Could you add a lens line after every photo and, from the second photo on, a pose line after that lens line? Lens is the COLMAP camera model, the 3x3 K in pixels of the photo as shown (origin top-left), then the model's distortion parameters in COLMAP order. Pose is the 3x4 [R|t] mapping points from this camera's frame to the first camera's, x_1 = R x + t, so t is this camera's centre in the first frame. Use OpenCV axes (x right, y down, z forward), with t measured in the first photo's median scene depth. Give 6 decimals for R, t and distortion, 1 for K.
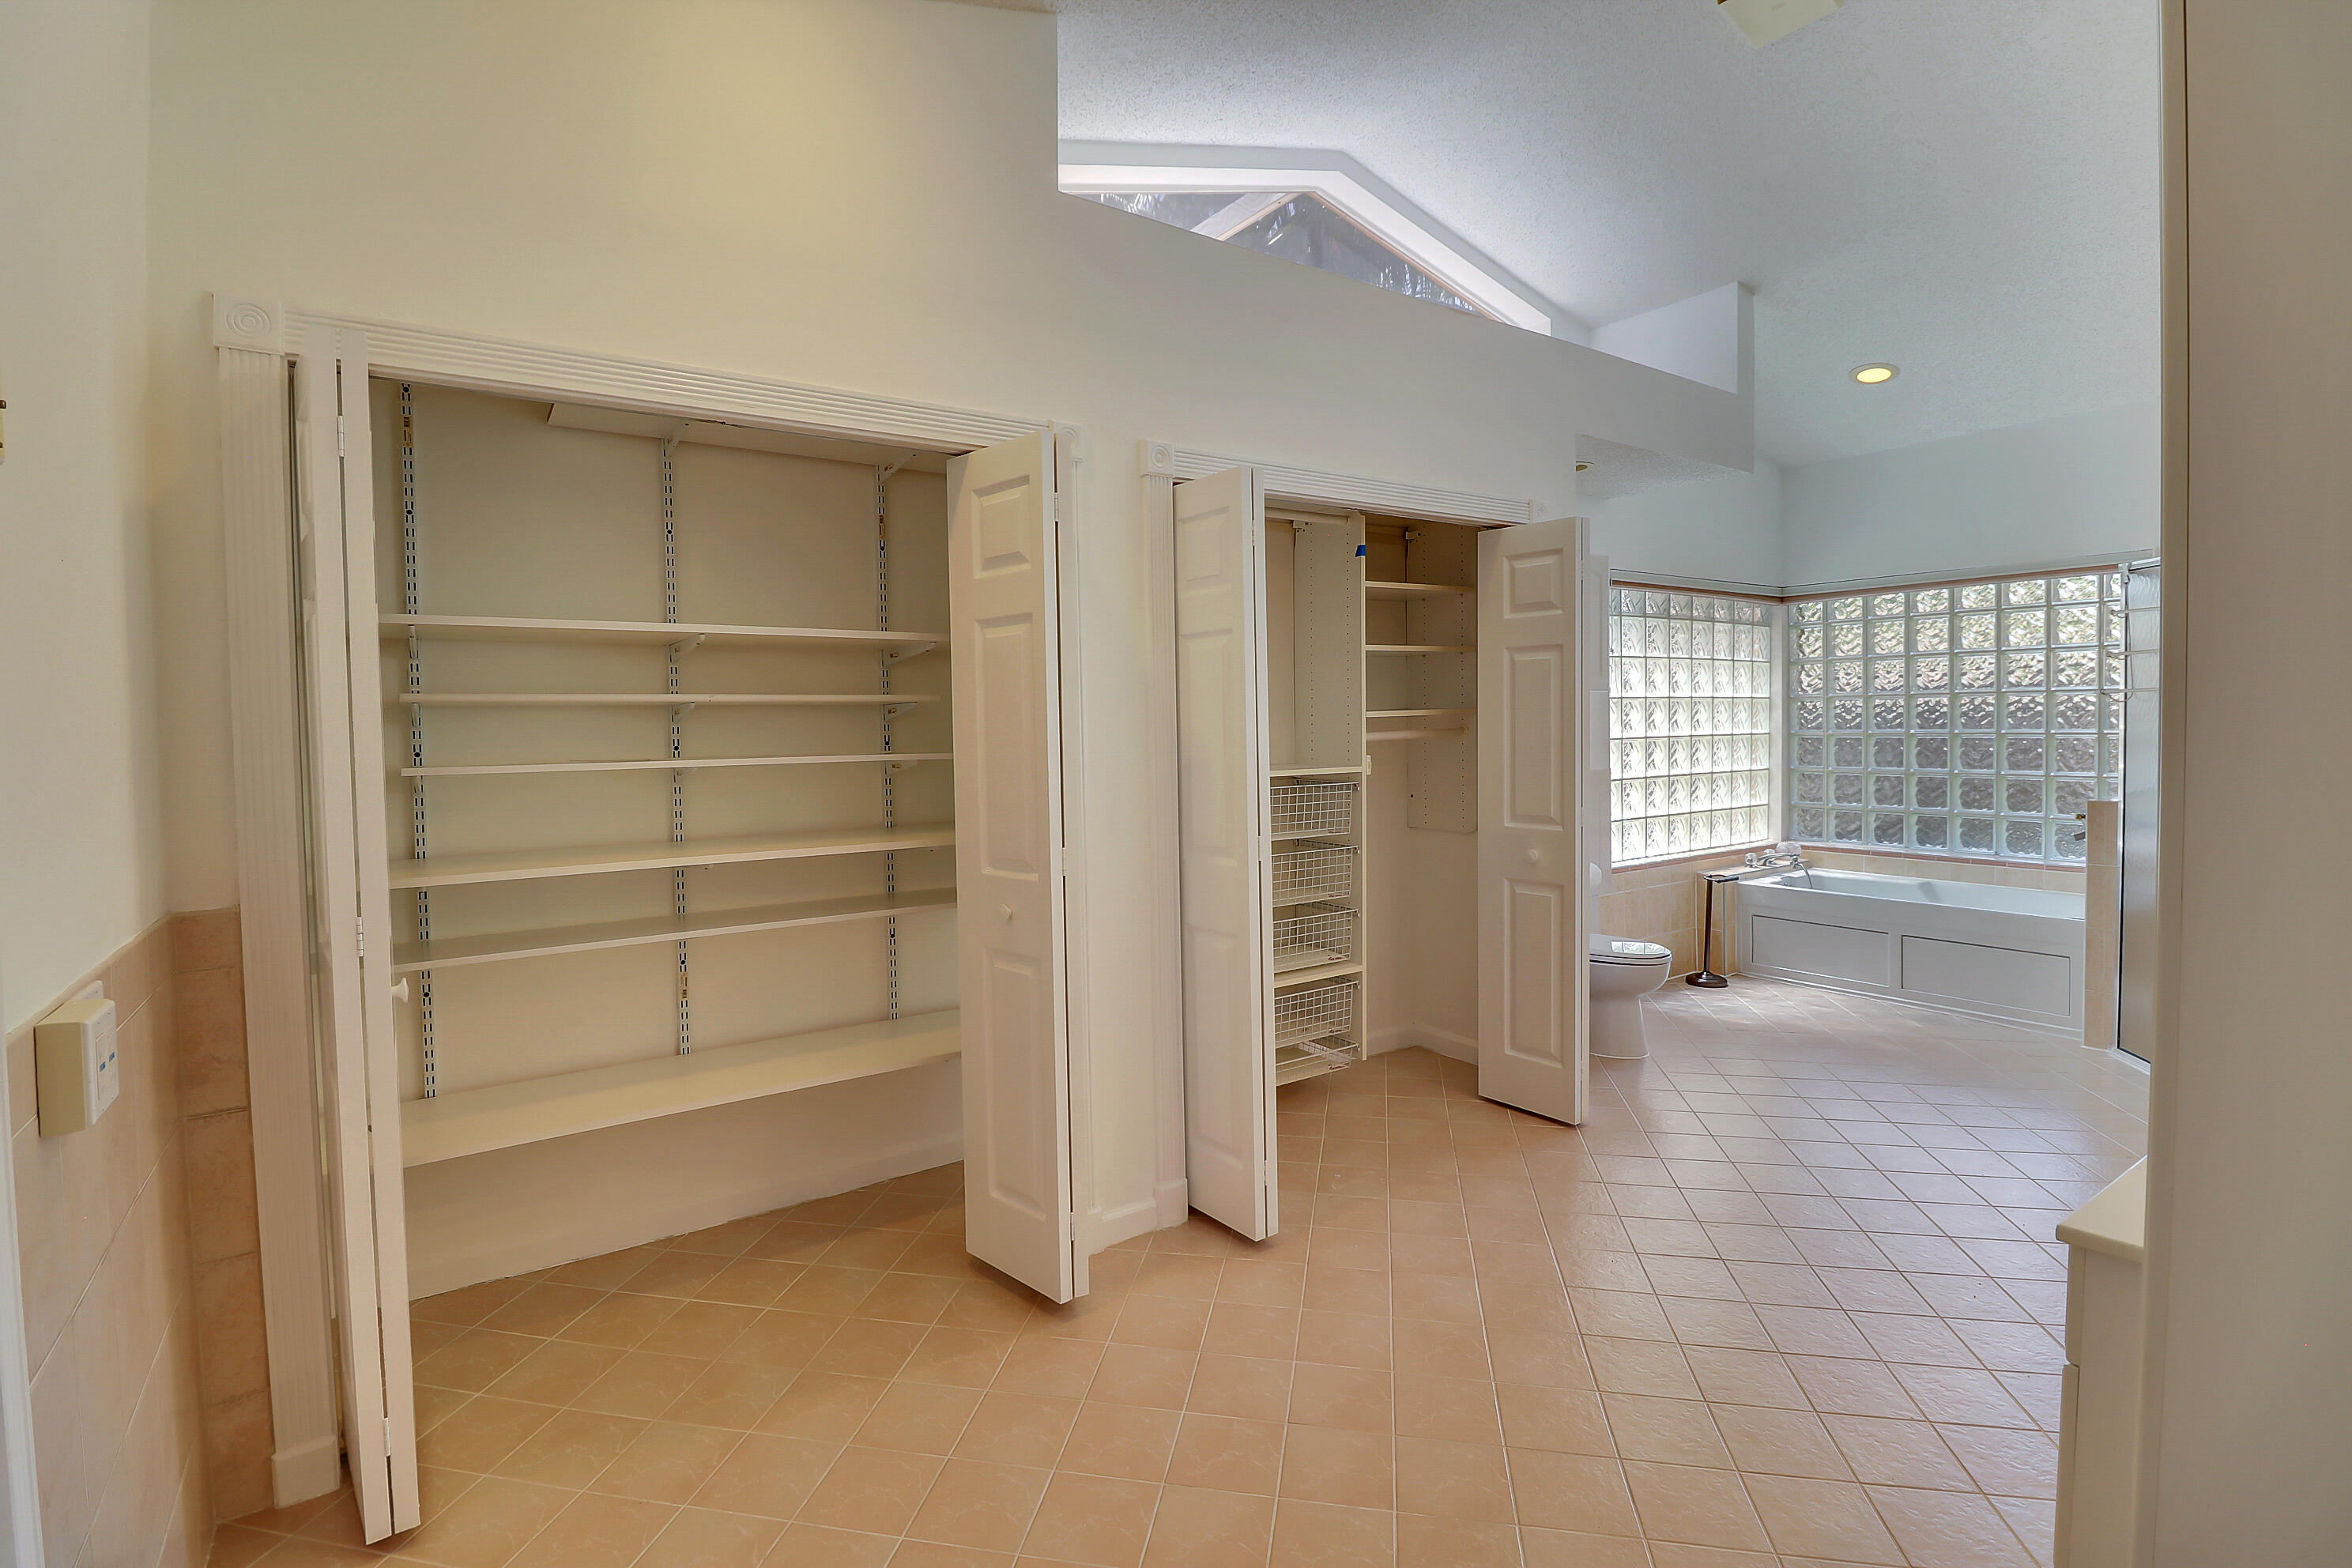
lens RADIAL K [[1184.5, 0, 1111.0], [0, 1184.5, 756.1], [0, 0, 1]] dist [0.001622, -0.008394]
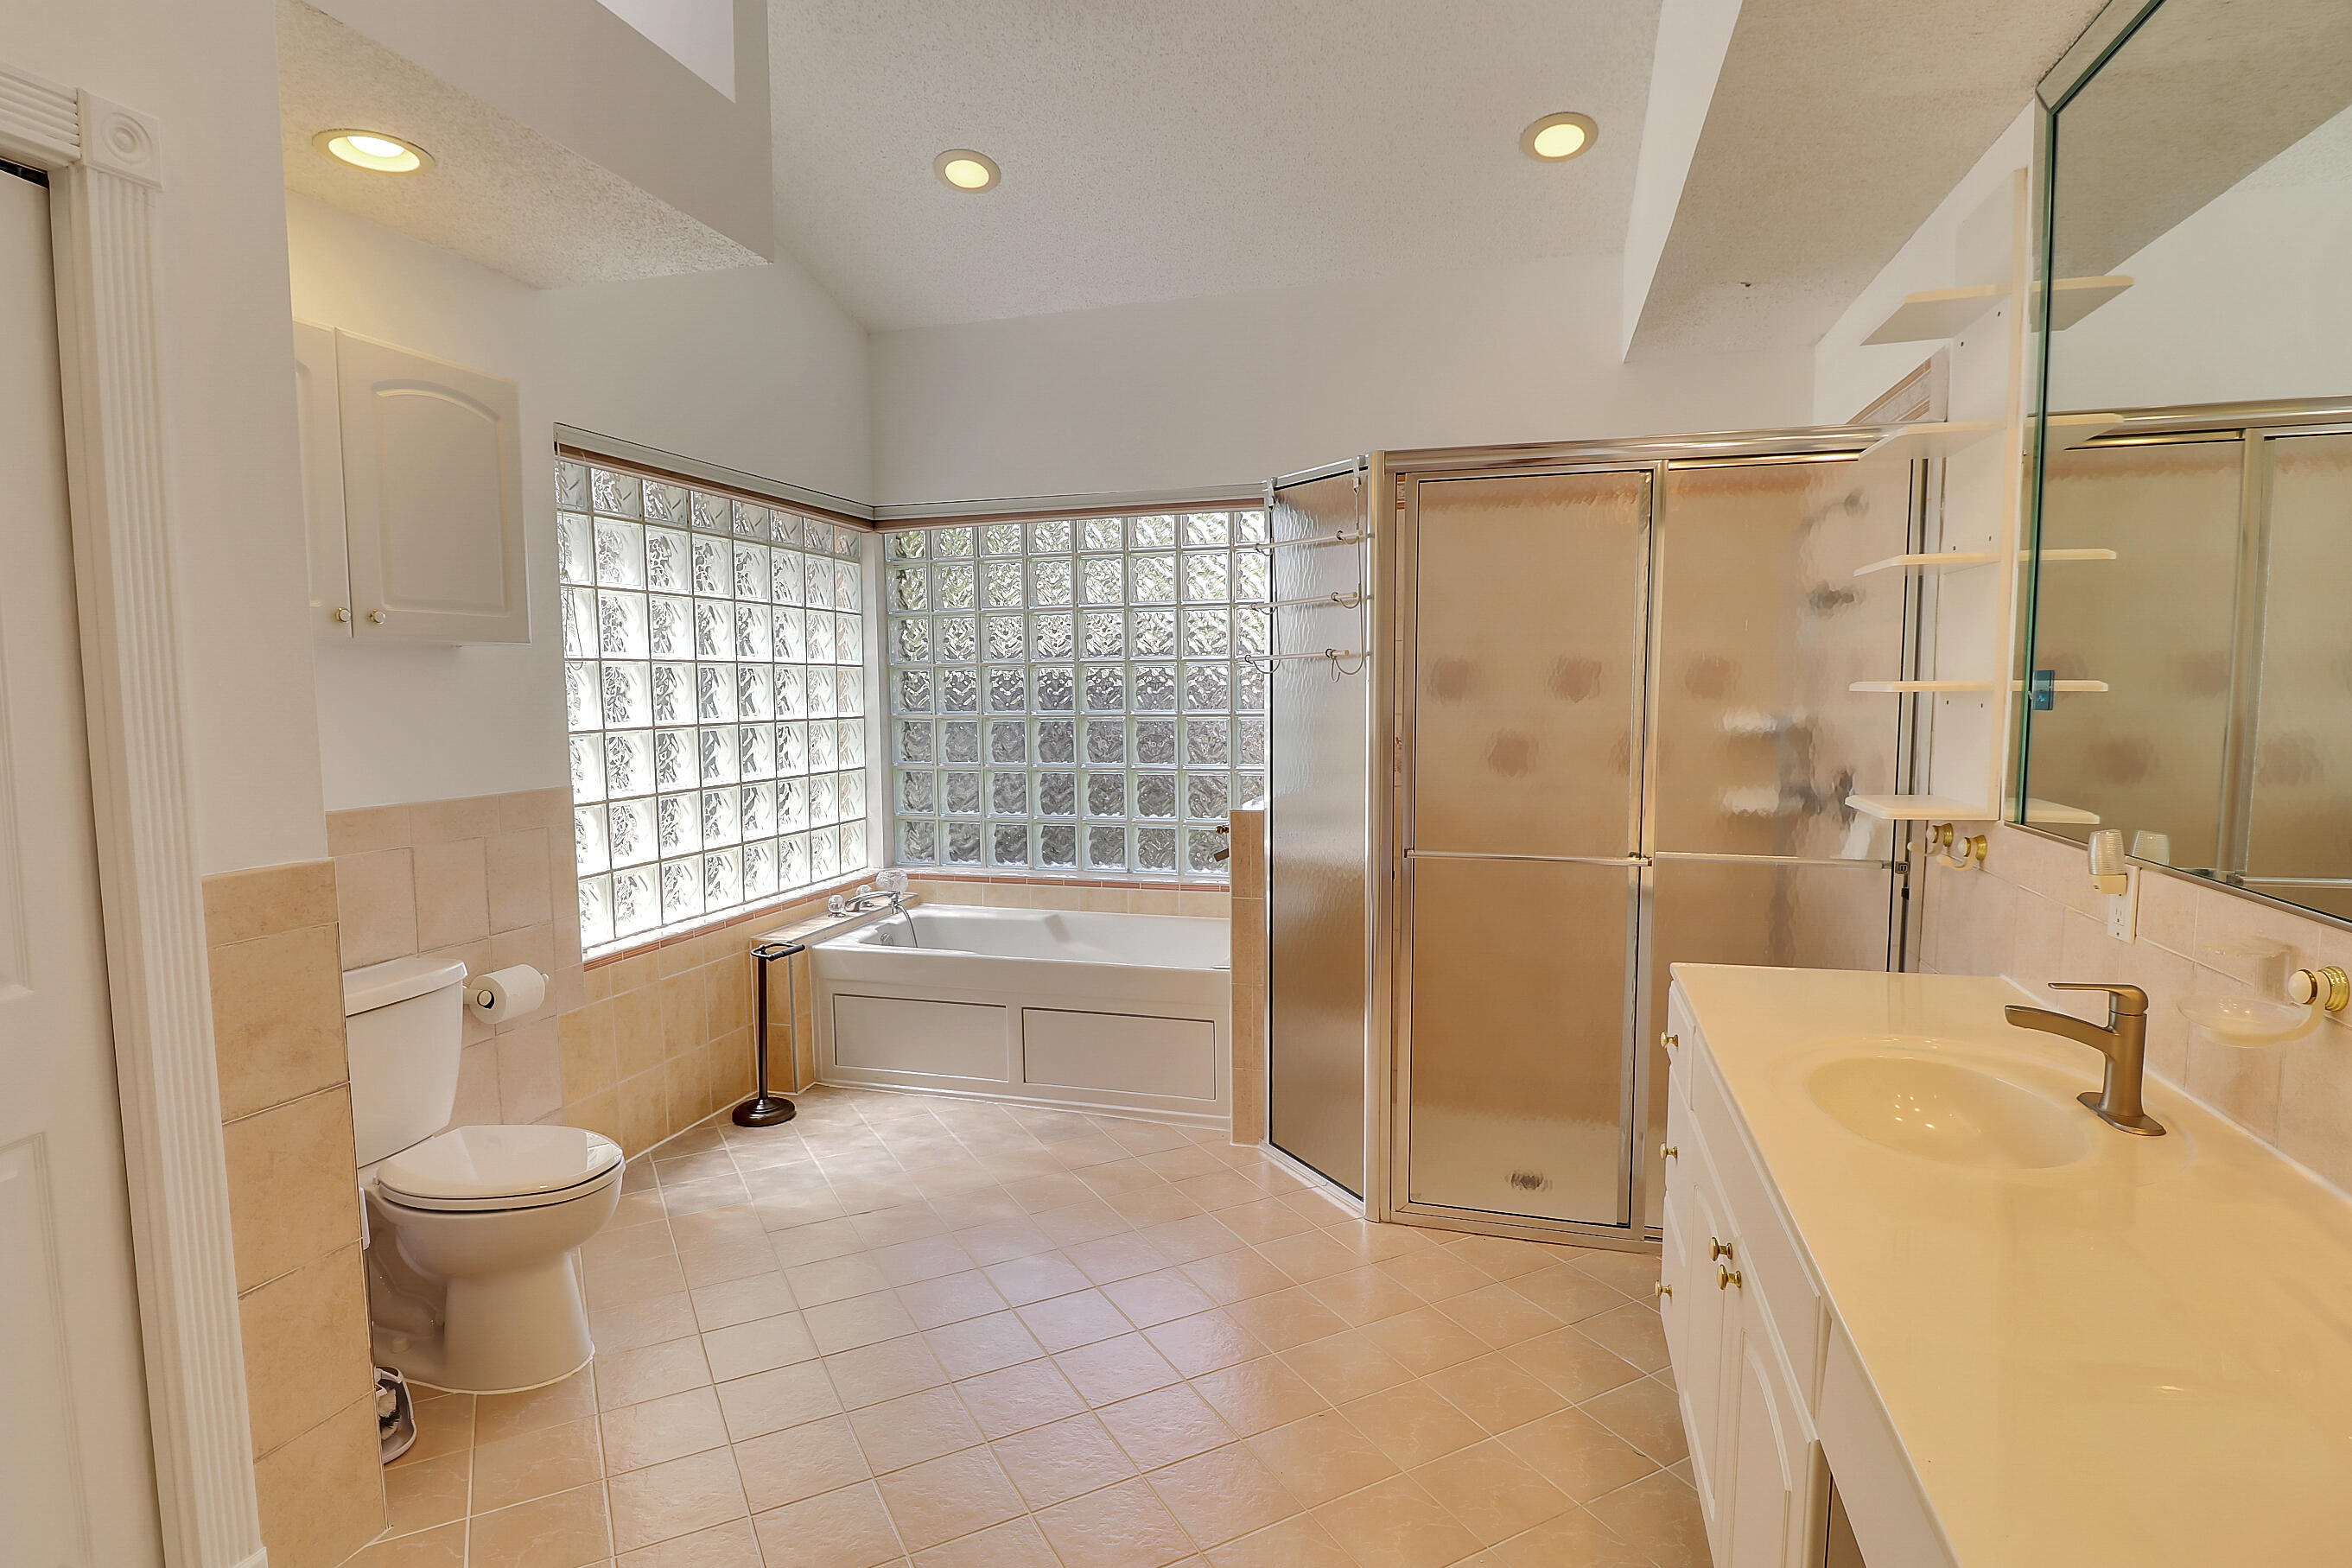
lens RADIAL K [[1184.3, 0, 1188.9], [0, 1184.3, 769.5], [0, 0, 1]] dist [0.001622, -0.008394]
pose [[0.762529, -0.039616, 0.645739, 0.272238], [0.017471, 0.999020, 0.040660, -0.014043], [-0.646718, -0.019722, 0.762475, 0.372937]]
